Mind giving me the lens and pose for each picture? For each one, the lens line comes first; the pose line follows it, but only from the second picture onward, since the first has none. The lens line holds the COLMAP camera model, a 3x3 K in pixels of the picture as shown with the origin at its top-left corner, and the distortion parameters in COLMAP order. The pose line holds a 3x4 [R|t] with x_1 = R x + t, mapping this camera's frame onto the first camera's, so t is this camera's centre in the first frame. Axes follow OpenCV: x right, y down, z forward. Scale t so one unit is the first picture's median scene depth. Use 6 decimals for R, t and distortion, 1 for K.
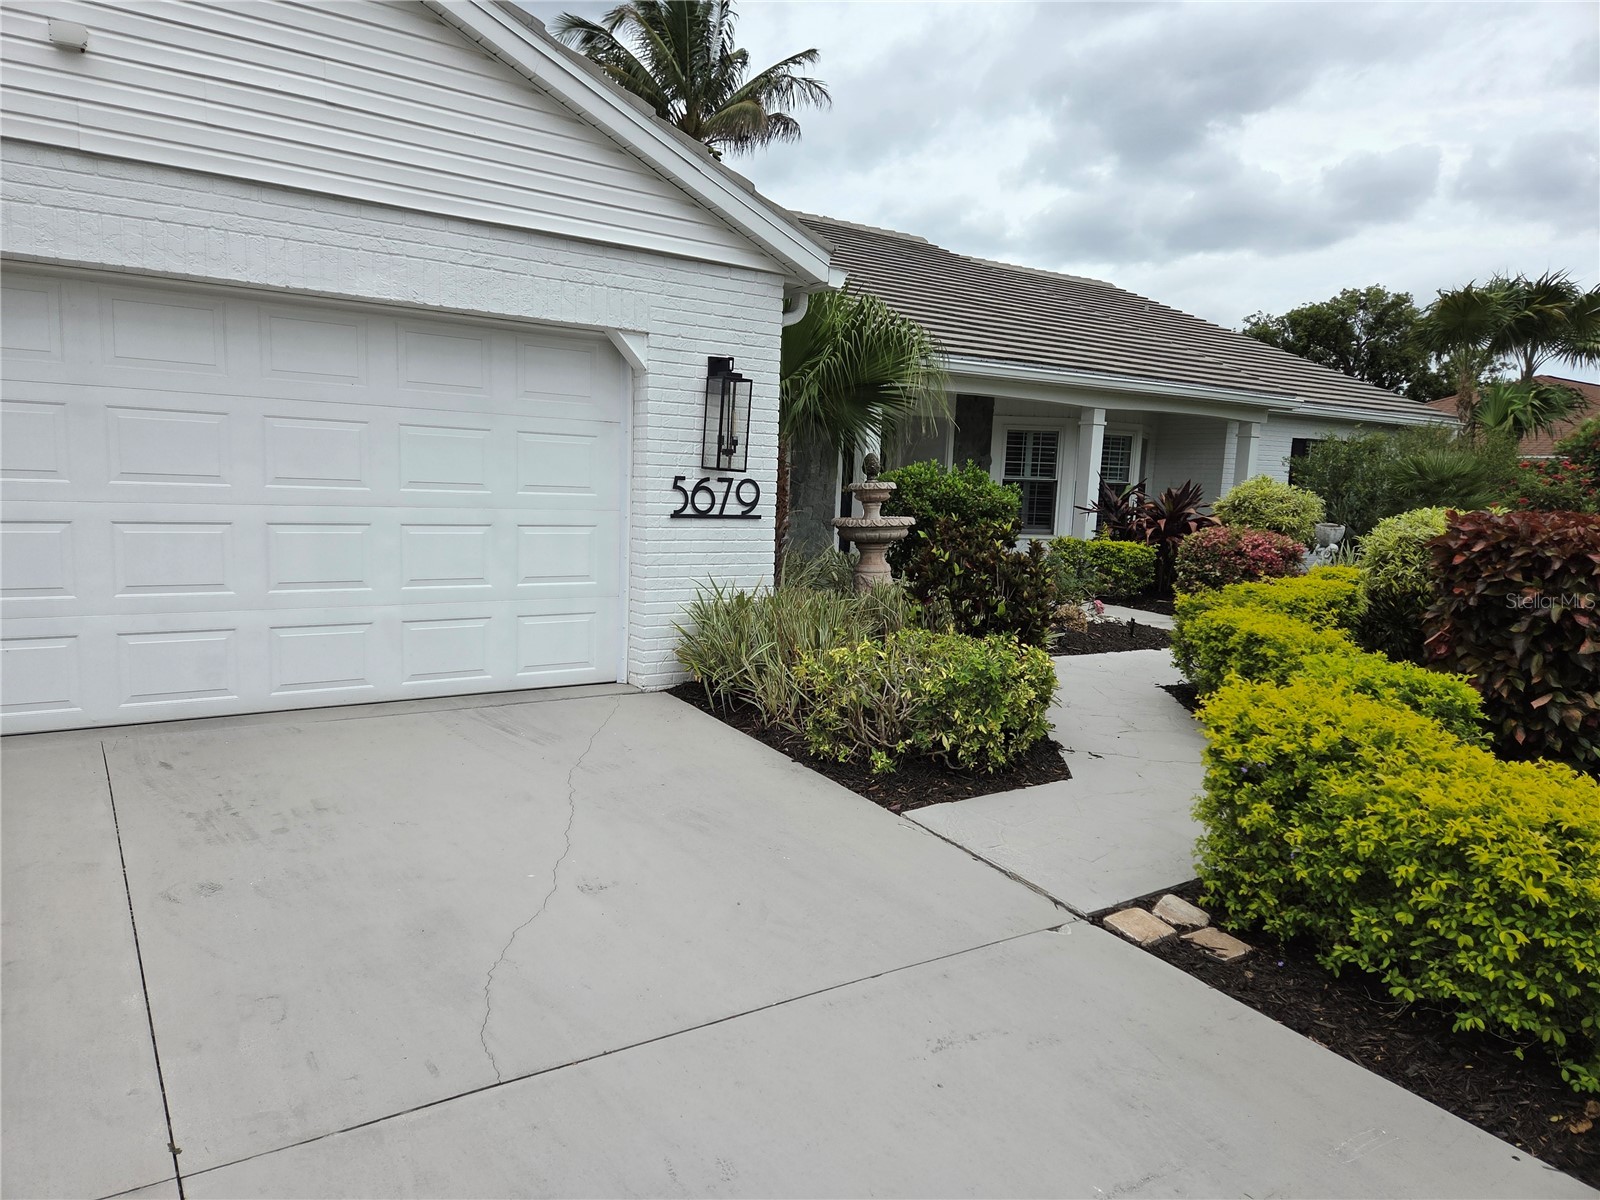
lens RADIAL K [[1067.5, 0, 777.6], [0, 1067.5, 626.5], [0, 0, 1]] dist [0.106342, -0.073914]
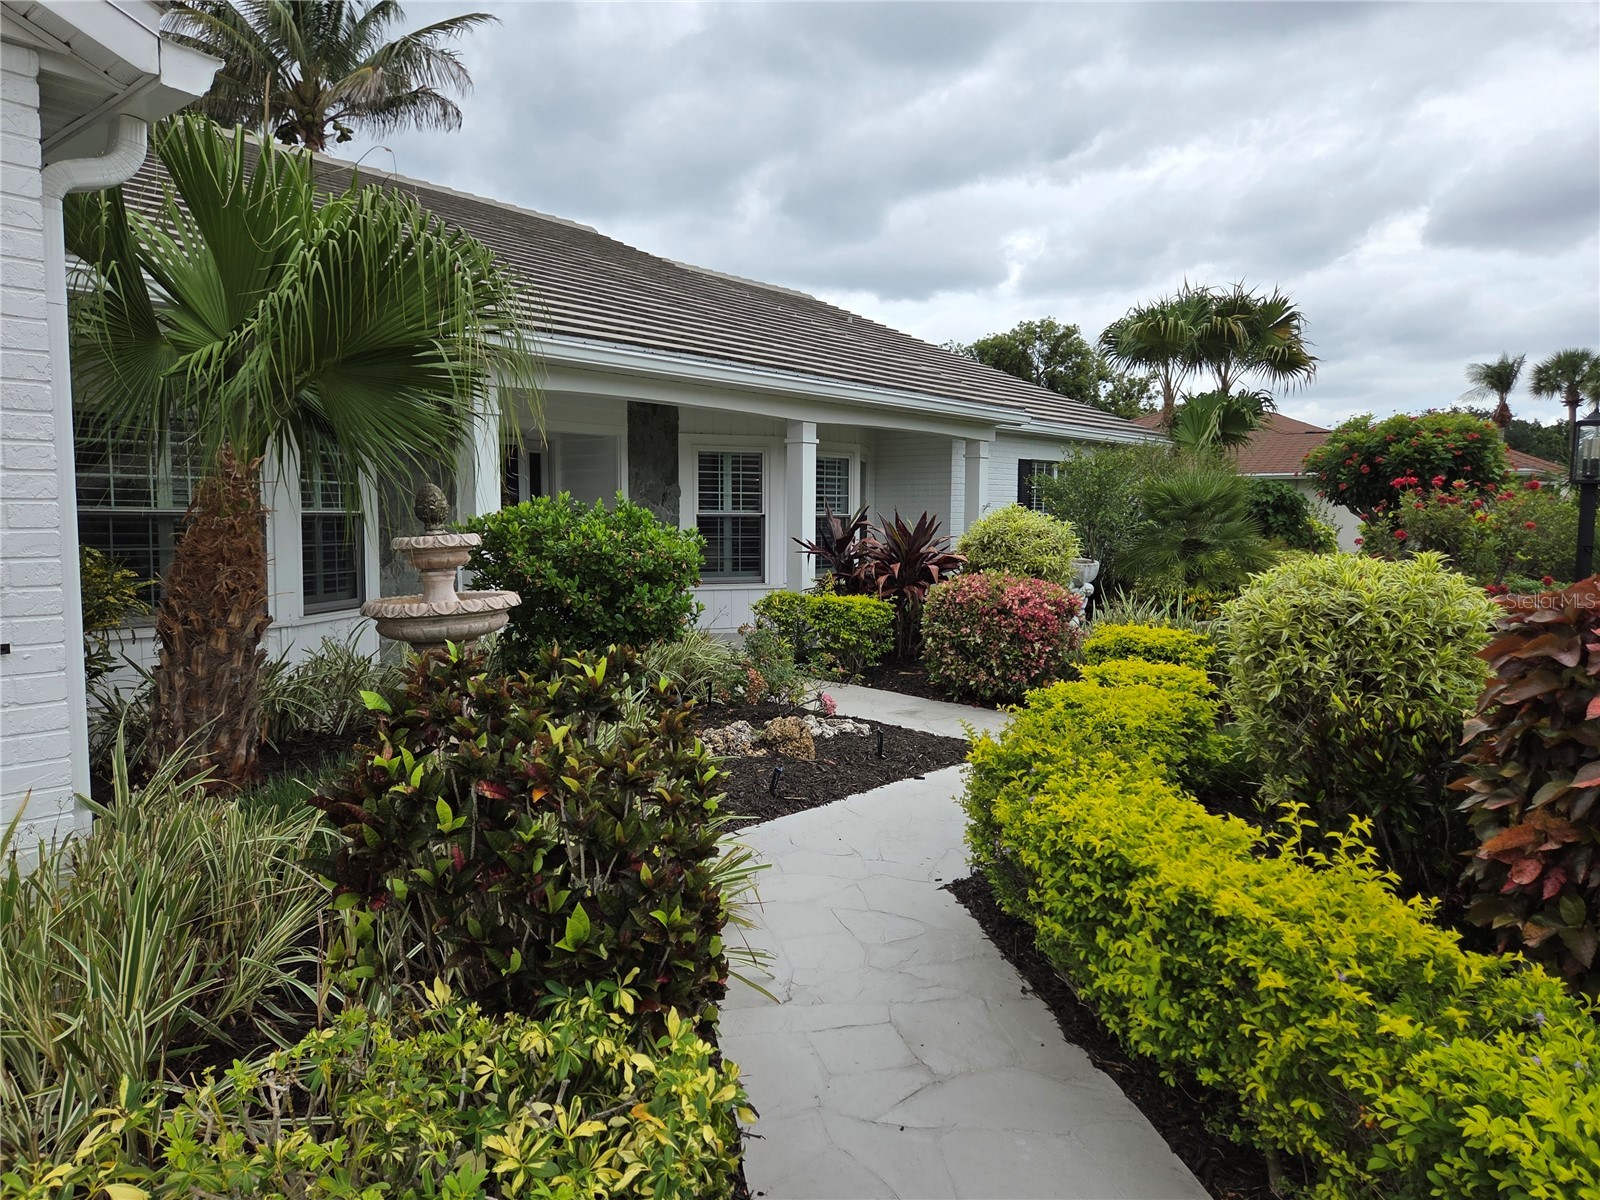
lens RADIAL K [[1067.5, 0, 777.6], [0, 1067.5, 626.5], [0, 0, 1]] dist [0.106342, -0.073914]
pose [[0.967588, -0.057556, 0.245887, 0.090233], [0.064389, 0.997728, -0.019832, -0.047688], [-0.244187, 0.035021, 0.969096, 0.305209]]
